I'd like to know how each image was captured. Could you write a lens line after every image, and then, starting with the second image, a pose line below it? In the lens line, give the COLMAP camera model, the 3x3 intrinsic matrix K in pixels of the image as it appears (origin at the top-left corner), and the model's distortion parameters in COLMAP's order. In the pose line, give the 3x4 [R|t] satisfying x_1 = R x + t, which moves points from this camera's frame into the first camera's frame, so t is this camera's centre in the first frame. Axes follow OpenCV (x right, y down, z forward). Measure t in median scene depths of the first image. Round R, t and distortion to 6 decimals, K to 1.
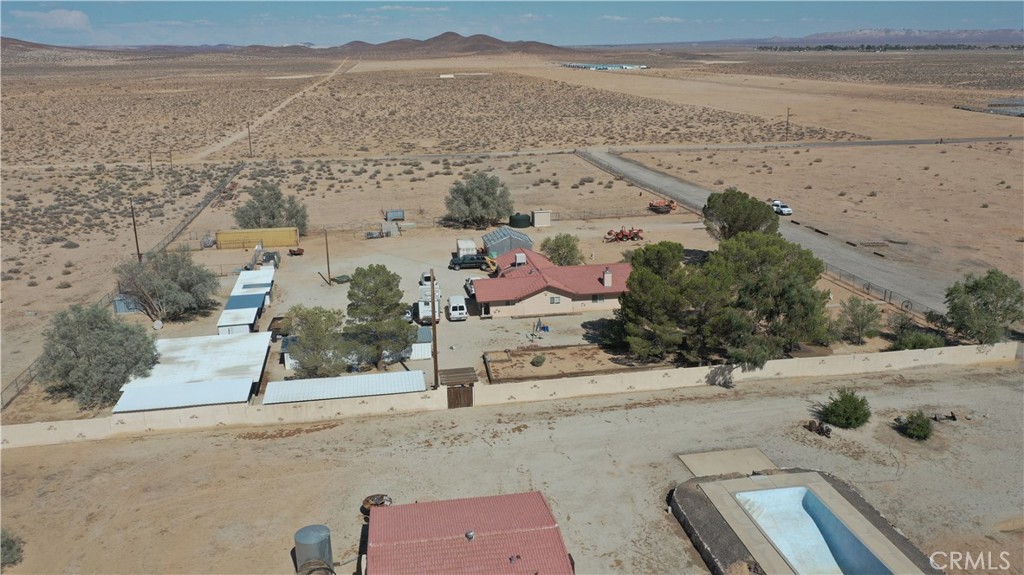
lens RADIAL K [[800.6, 0, 504.8], [0, 800.6, 284.8], [0, 0, 1]] dist [-0.002139, 0.001296]
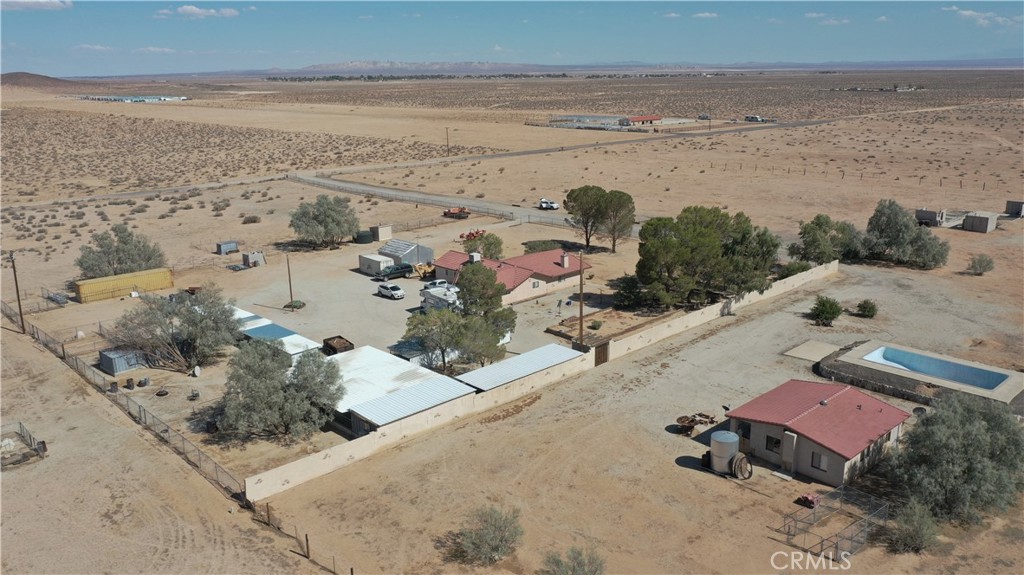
lens RADIAL K [[800.6, 0, 504.8], [0, 800.6, 284.8], [0, 0, 1]] dist [-0.002139, 0.001296]
pose [[0.834789, -0.142334, 0.531853, -0.705629], [0.161366, 0.986835, 0.010819, -0.000405], [-0.526392, 0.076791, 0.846767, 0.044583]]
